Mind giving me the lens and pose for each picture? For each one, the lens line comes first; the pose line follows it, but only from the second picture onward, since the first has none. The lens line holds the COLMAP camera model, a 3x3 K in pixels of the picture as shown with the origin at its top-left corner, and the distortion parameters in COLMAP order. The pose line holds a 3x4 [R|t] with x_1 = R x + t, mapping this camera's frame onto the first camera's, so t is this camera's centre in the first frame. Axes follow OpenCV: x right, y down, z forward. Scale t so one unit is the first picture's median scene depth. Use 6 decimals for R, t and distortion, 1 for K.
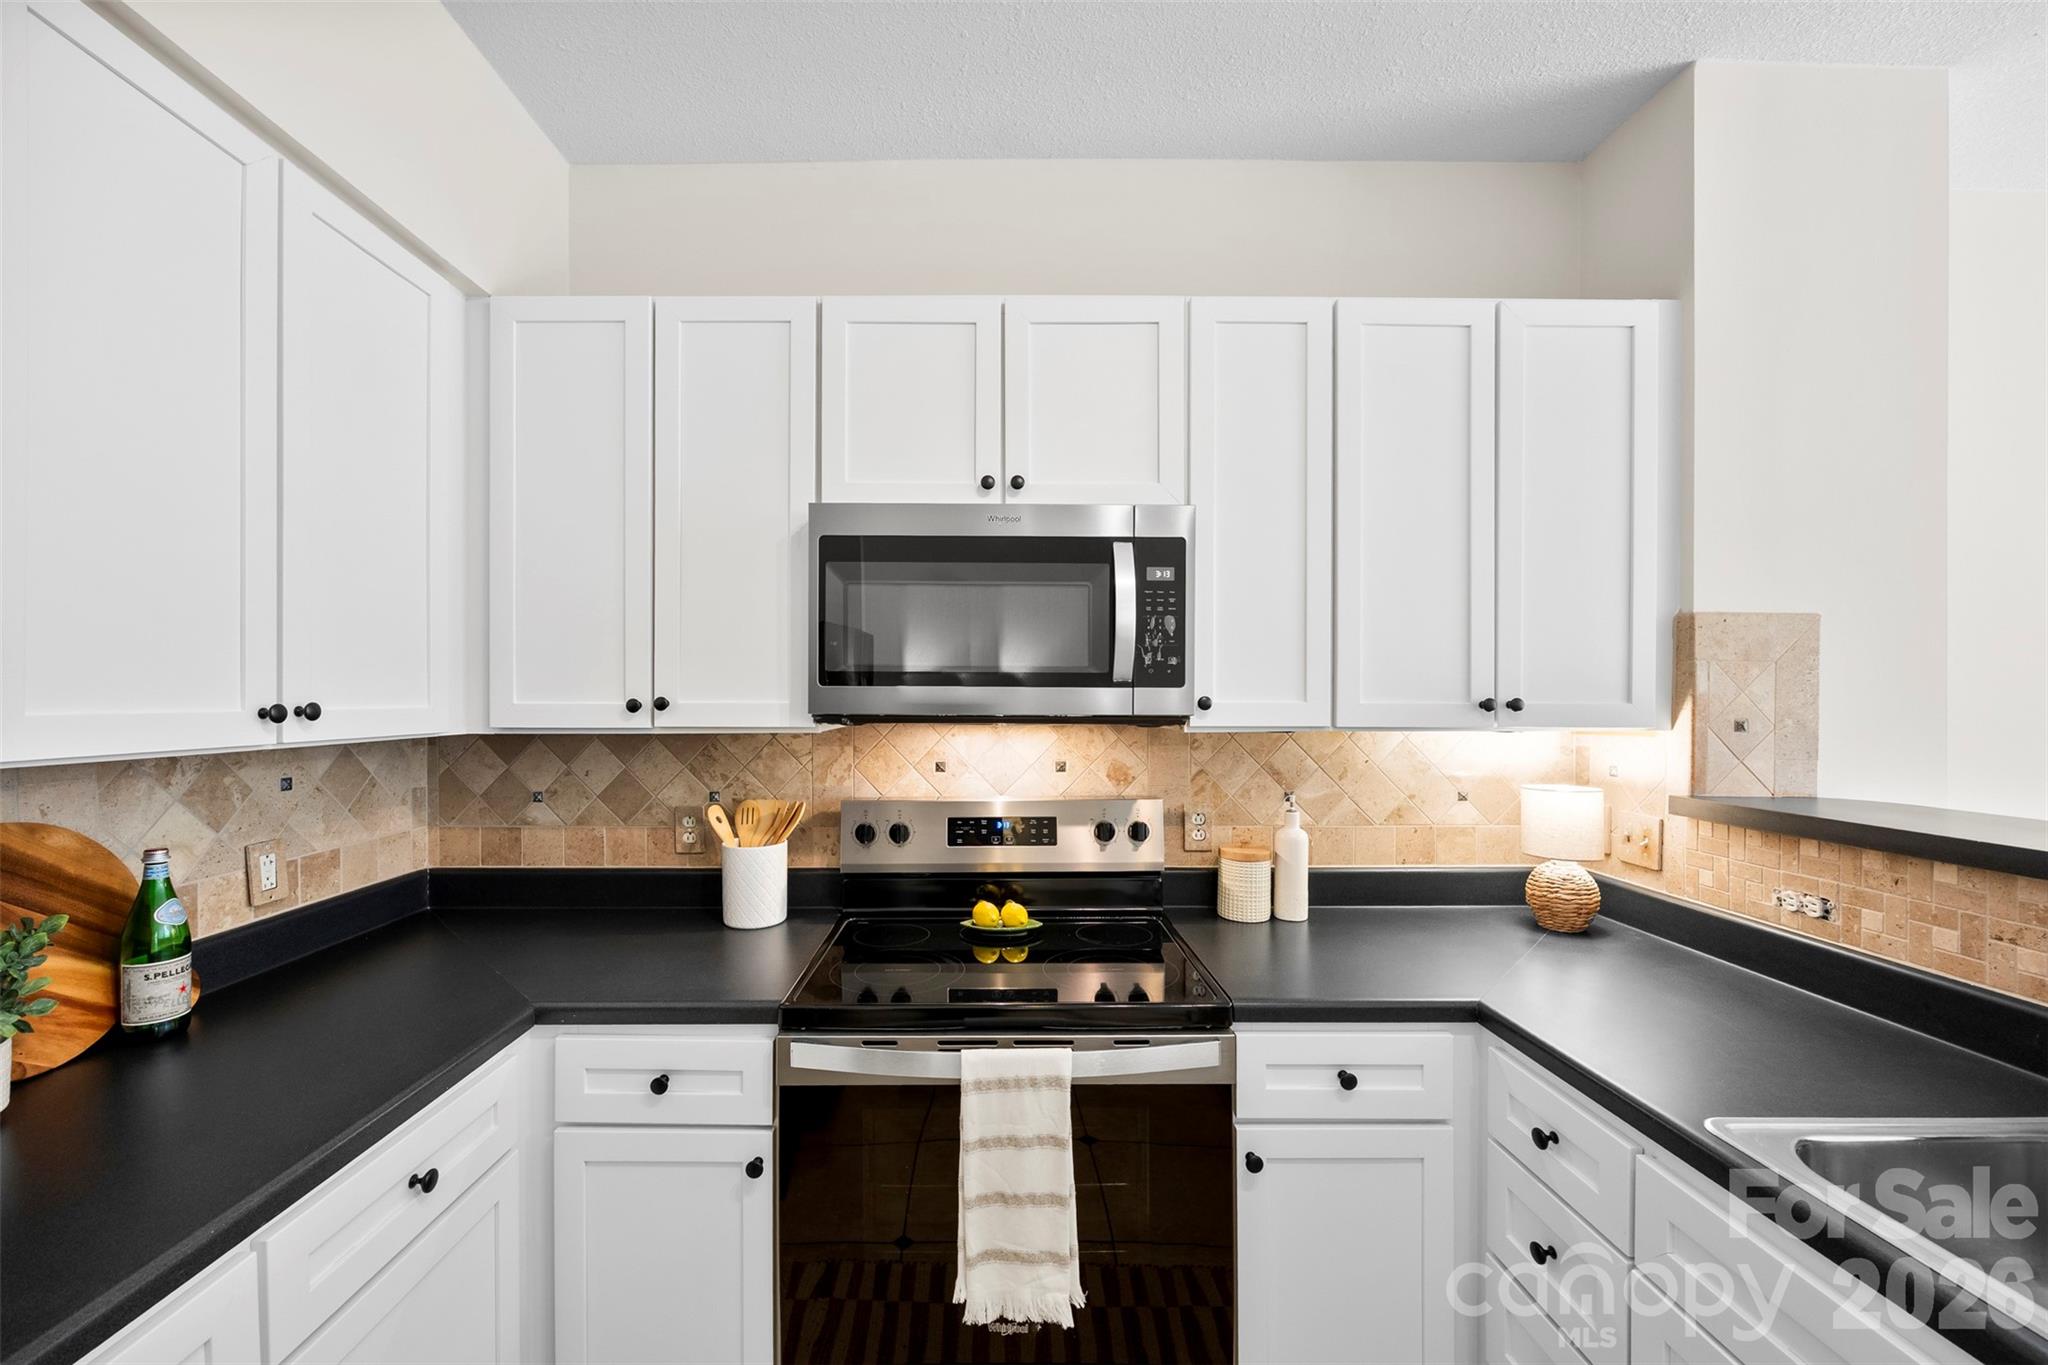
lens RADIAL K [[804.4, 0, 976.3], [0, 804.4, 698.8], [0, 0, 1]] dist [-0.001128, -0.000041]
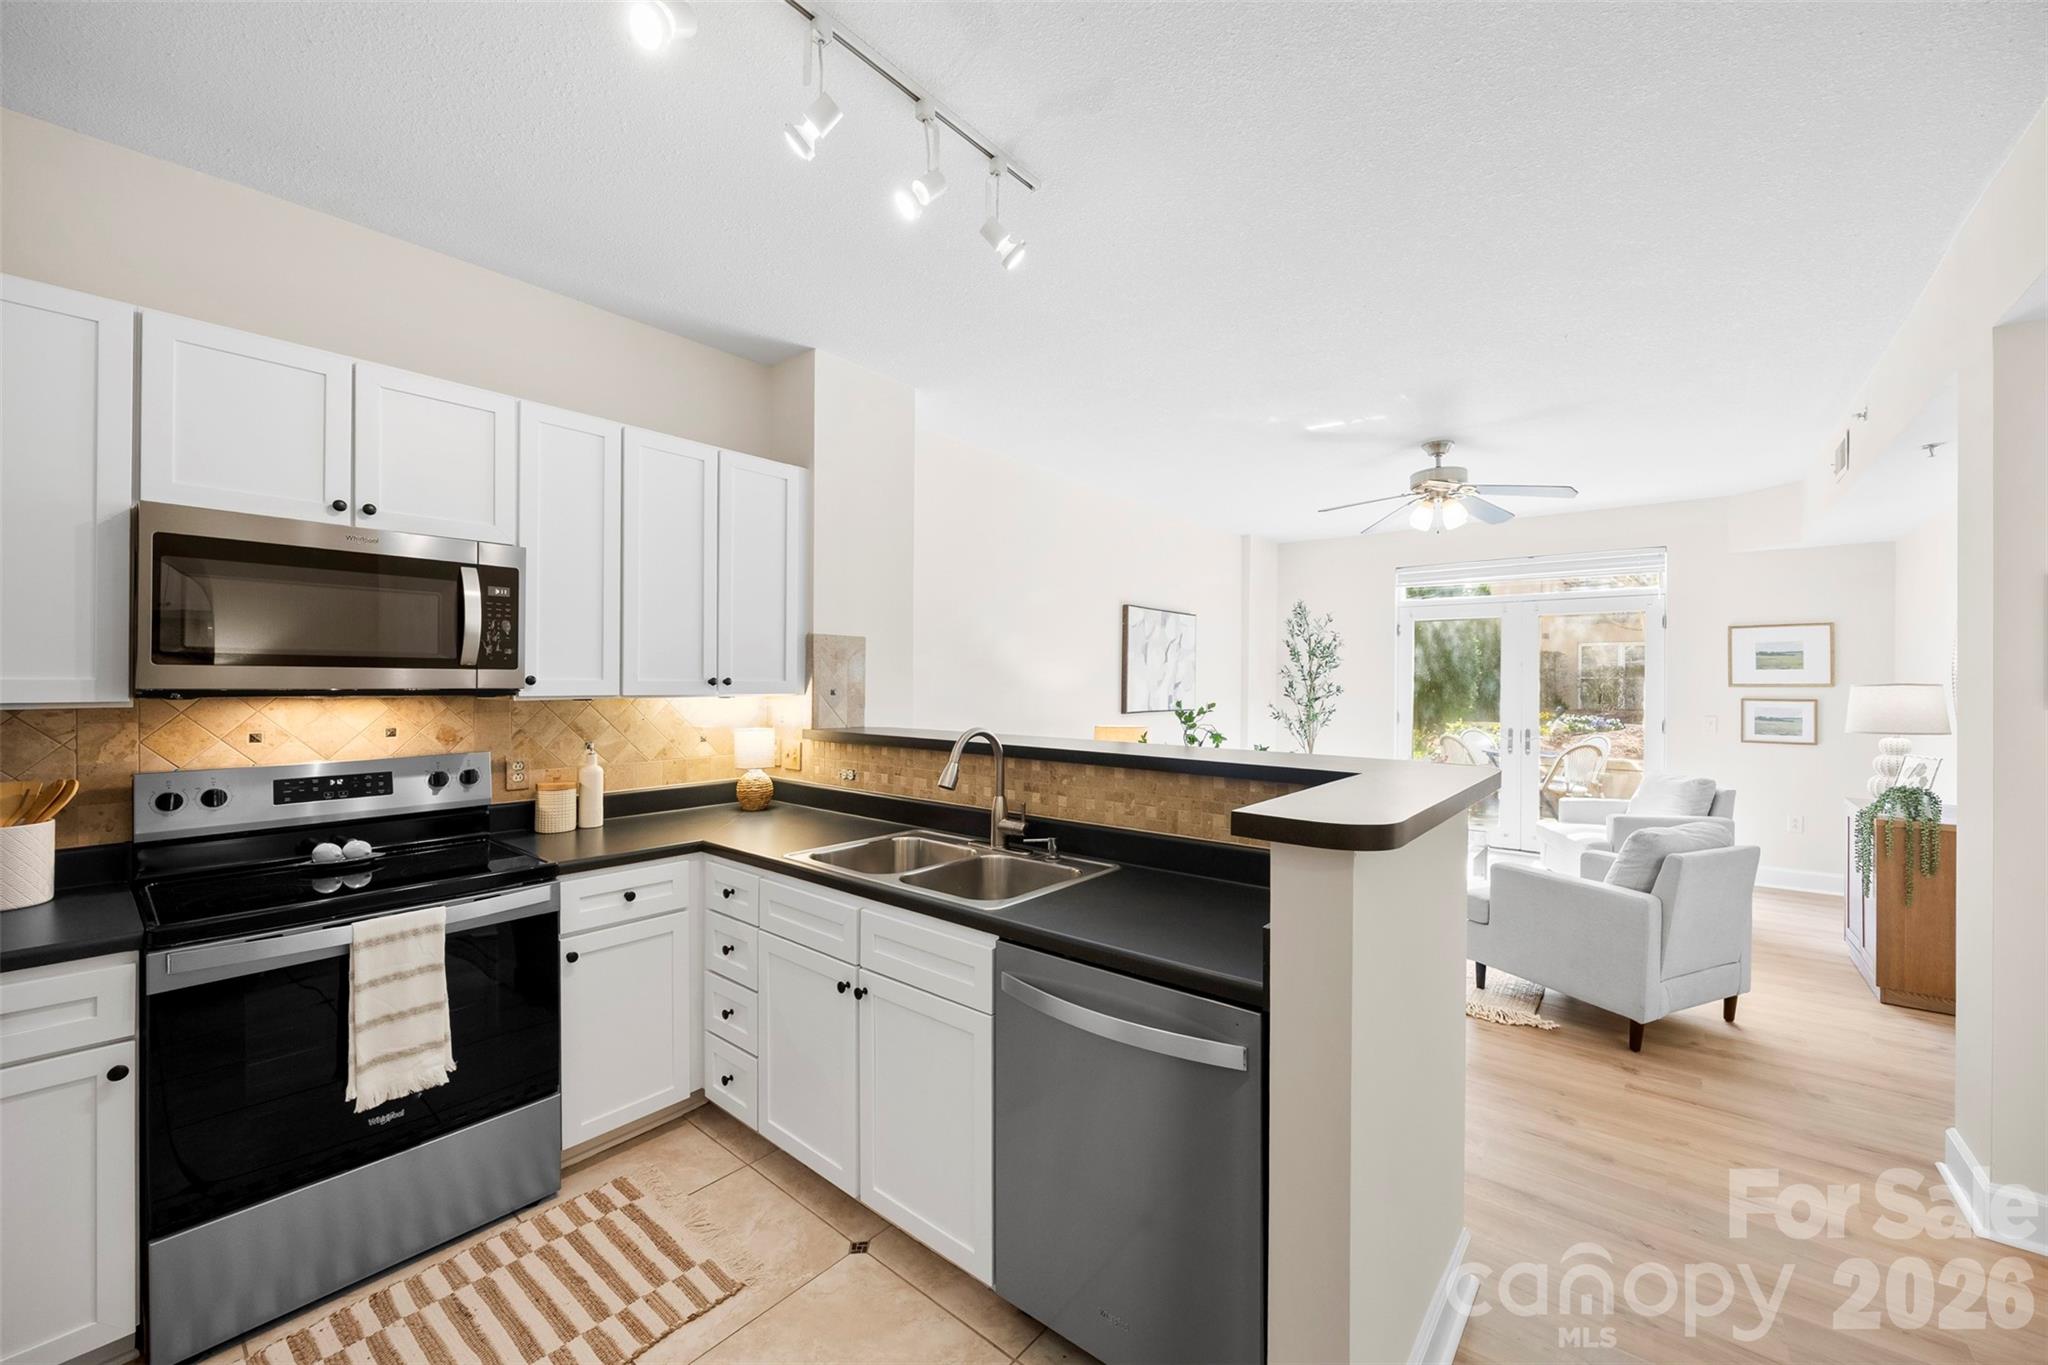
lens RADIAL K [[808.8, 0, 1050.8], [0, 808.8, 681.2], [0, 0, 1]] dist [-0.001879, -0.000228]
pose [[0.612899, 0.000745, 0.790161, -0.295984], [-0.001646, 0.999999, 0.000333, 0.004745], [-0.790160, -0.001505, 0.612899, -0.645935]]
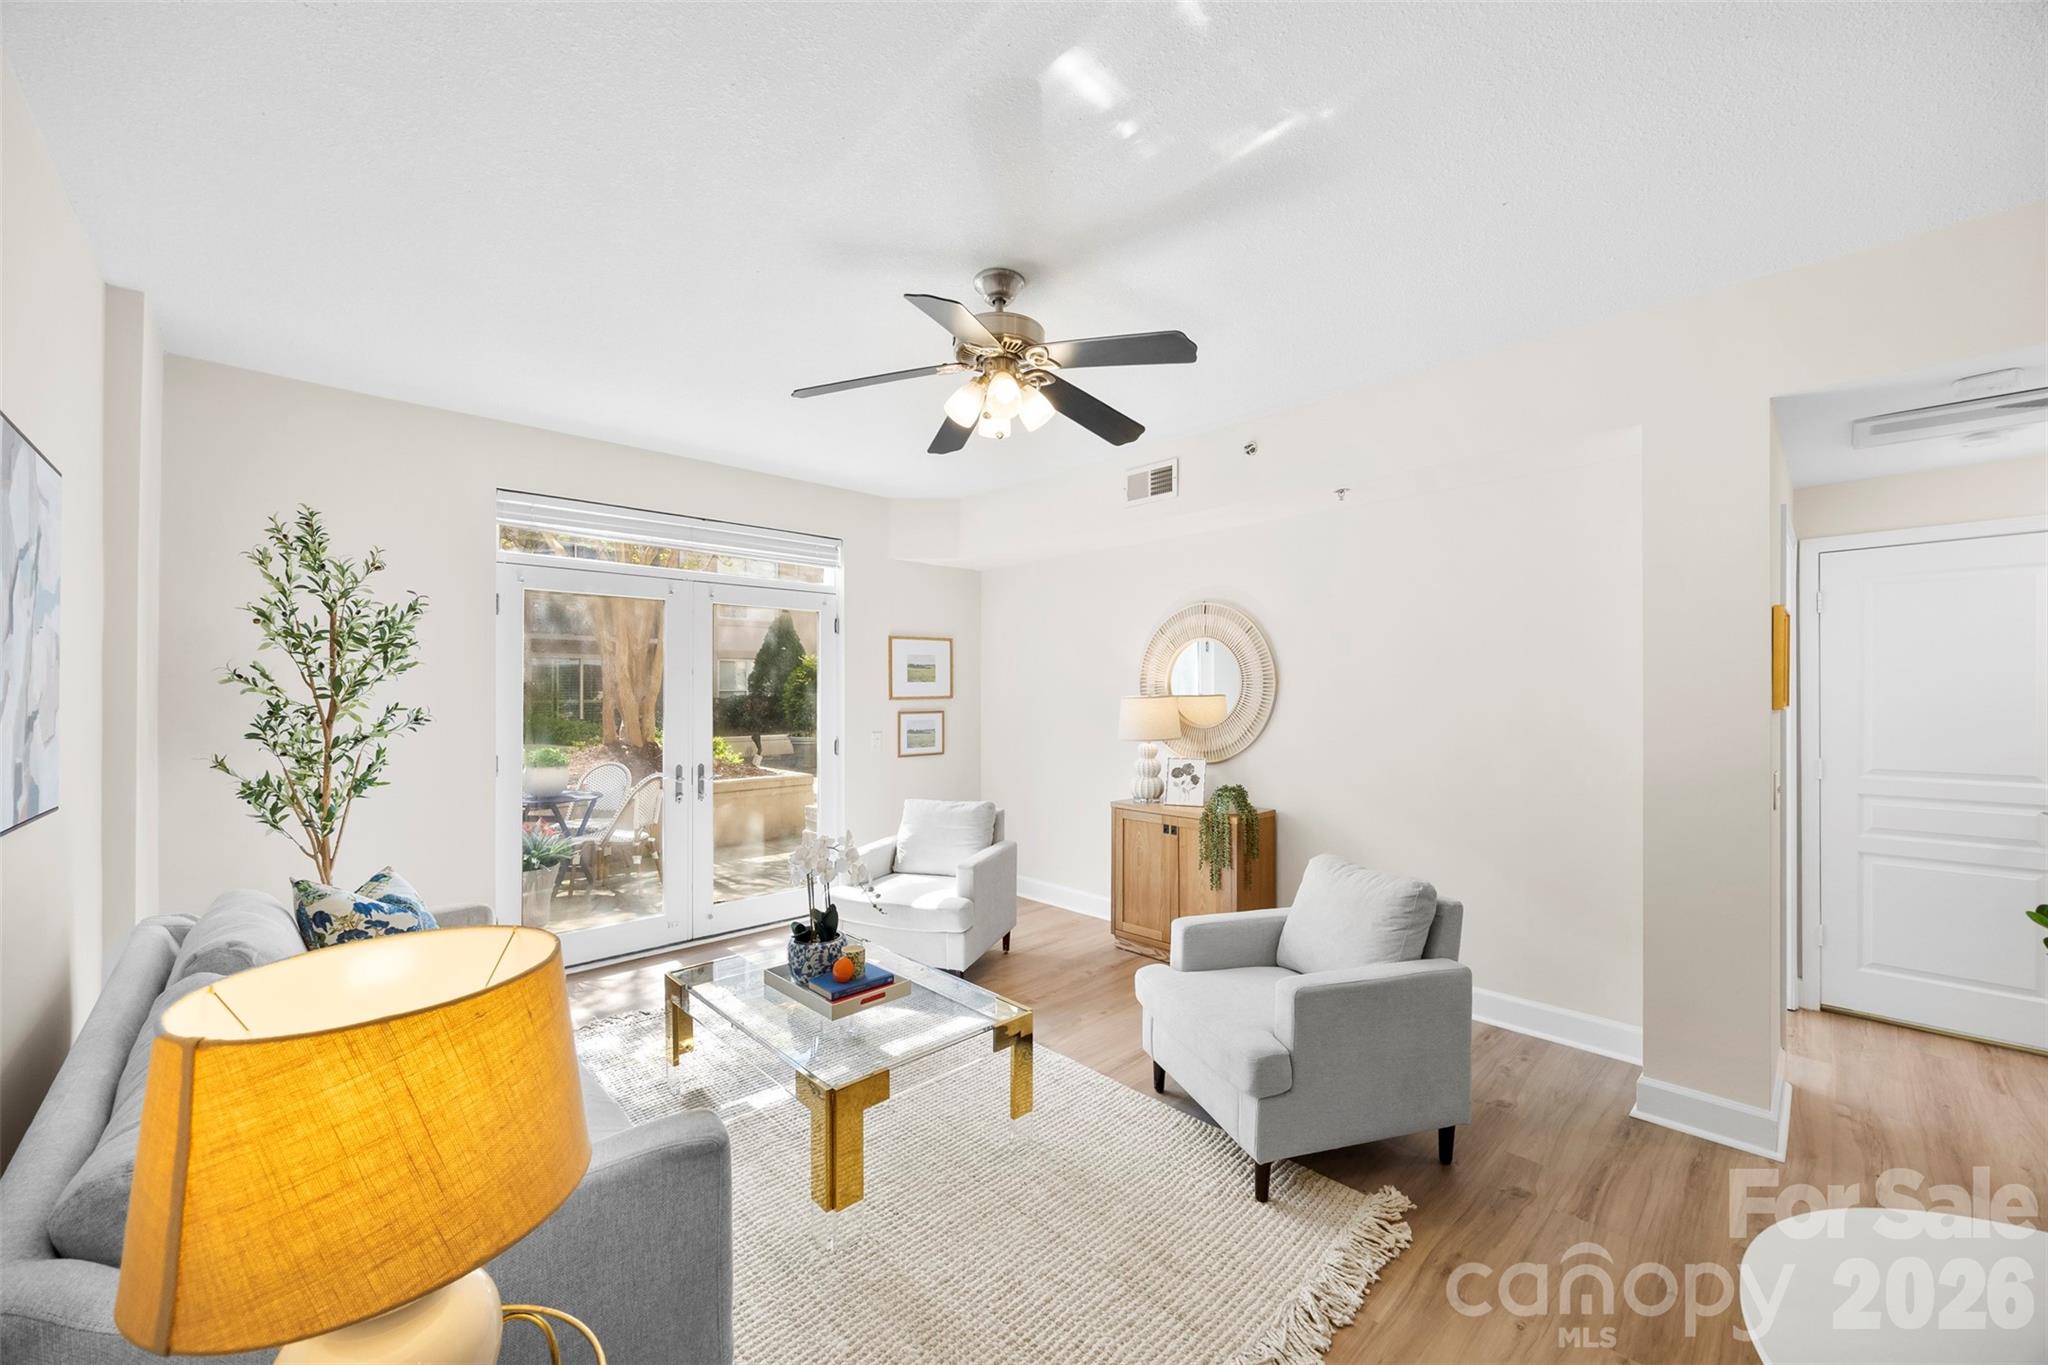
lens RADIAL K [[791.2, 0, 1058.9], [0, 791.2, 691.8], [0, 0, 1]] dist [-0.007984, 0.000085]
pose [[-0.697520, 0.001751, 0.716563, 1.537364], [0.005275, 0.999982, 0.002691, -0.013701], [-0.716546, 0.005657, -0.697517, 1.003027]]
